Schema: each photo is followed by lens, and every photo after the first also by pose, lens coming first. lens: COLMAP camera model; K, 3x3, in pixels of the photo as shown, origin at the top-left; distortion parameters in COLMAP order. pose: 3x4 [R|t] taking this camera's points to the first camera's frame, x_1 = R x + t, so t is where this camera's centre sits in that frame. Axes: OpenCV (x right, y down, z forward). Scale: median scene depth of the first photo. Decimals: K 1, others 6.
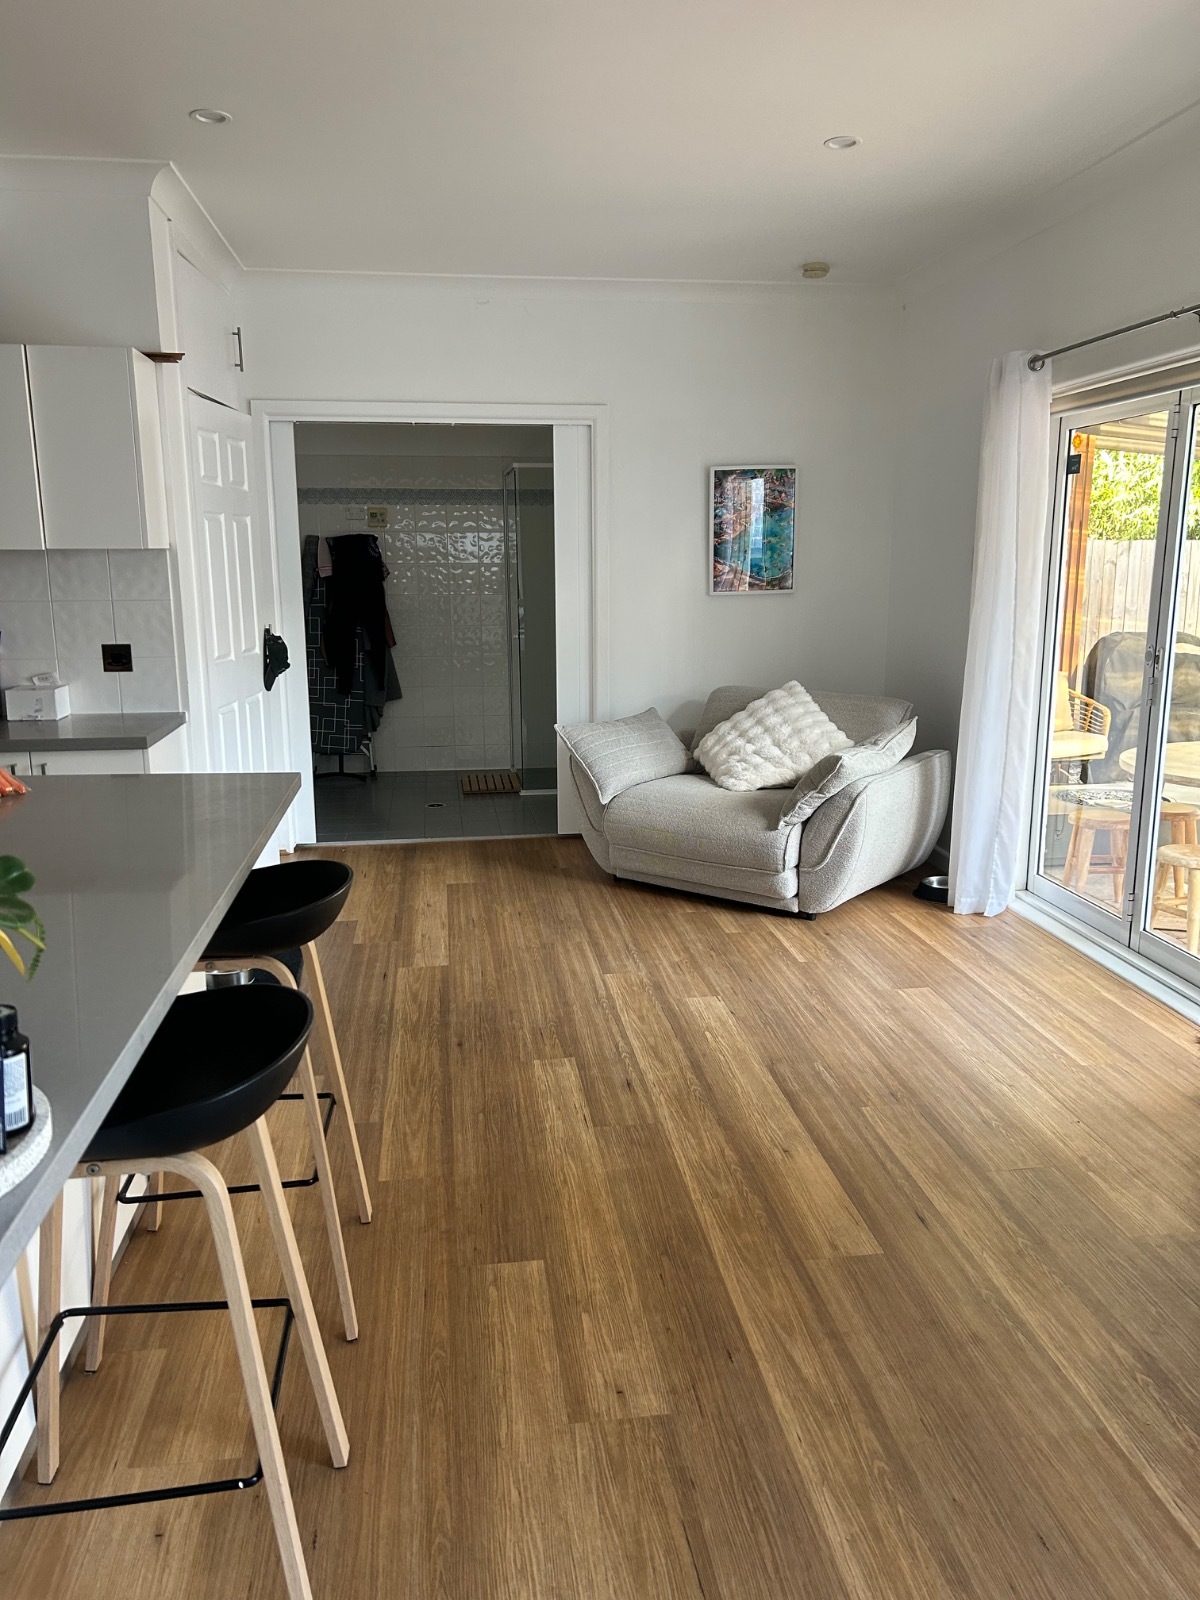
lens RADIAL K [[1198.6, 0, 599.8], [0, 1198.6, 805.5], [0, 0, 1]] dist [0.010402, 0.000864]
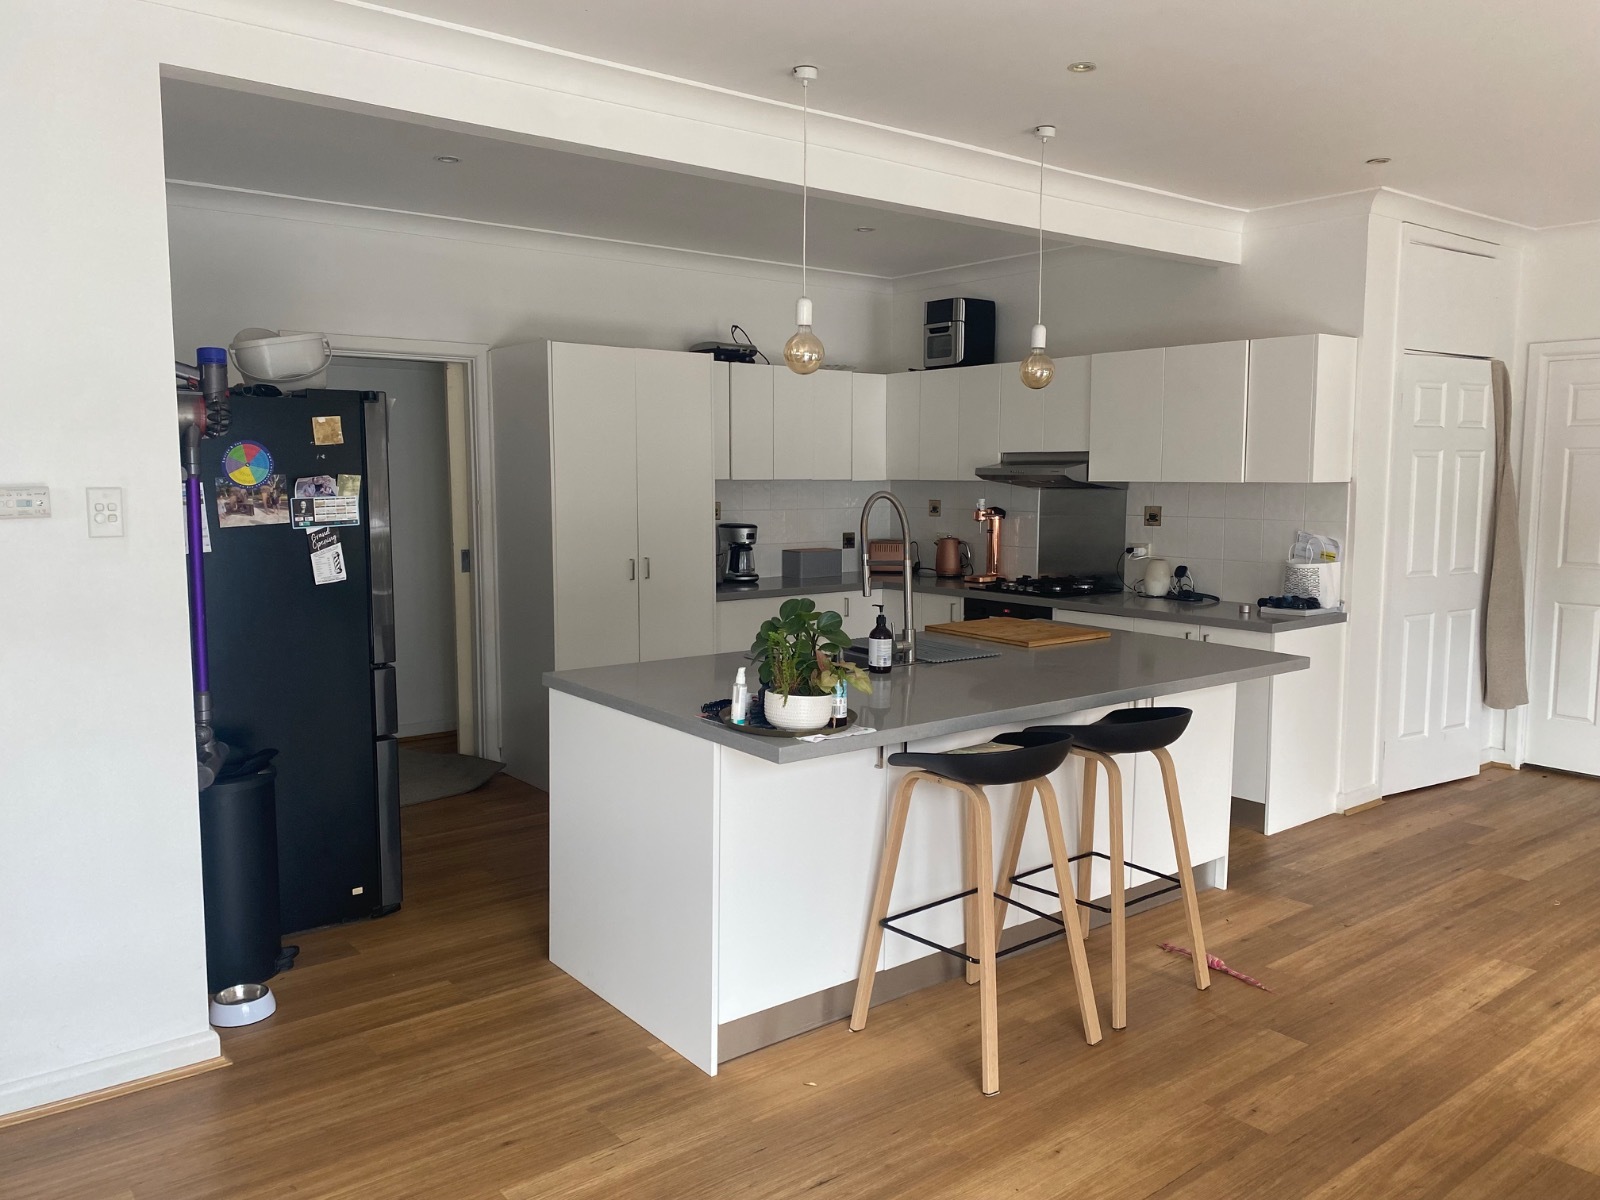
lens RADIAL K [[1229.5, 0, 803.0], [0, 1229.5, 600.5], [0, 0, 1]] dist [0.014677, -0.006927]
pose [[0.514243, 0.103337, -0.851396, 0.572064], [-0.183215, 0.983035, 0.008652, 0.000647], [0.837846, 0.151540, 0.524452, -0.162566]]
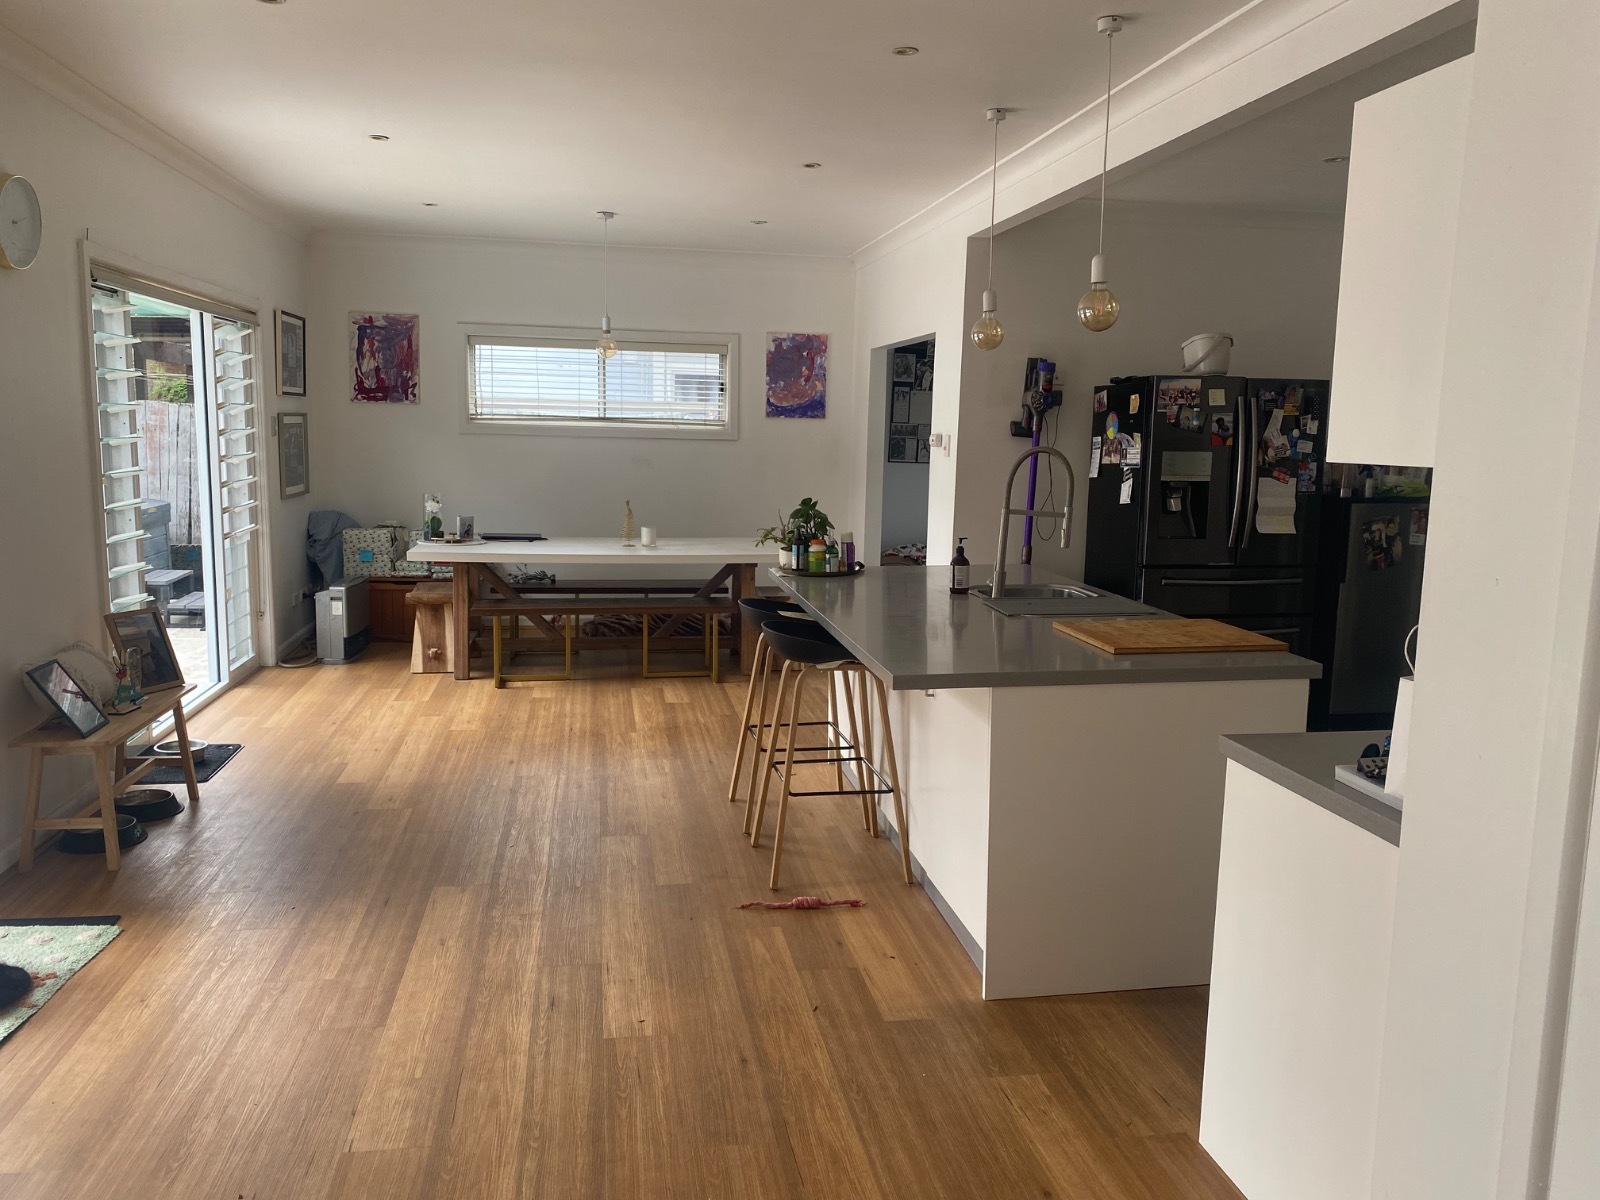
lens RADIAL K [[1229.5, 0, 804.9], [0, 1229.5, 594.9], [0, 0, 1]] dist [0.014677, -0.006927]
pose [[-0.999154, -0.014784, -0.038370, -0.133672], [-0.027058, 0.939028, 0.342773, -0.410635], [0.030963, 0.343522, -0.938634, 1.831741]]
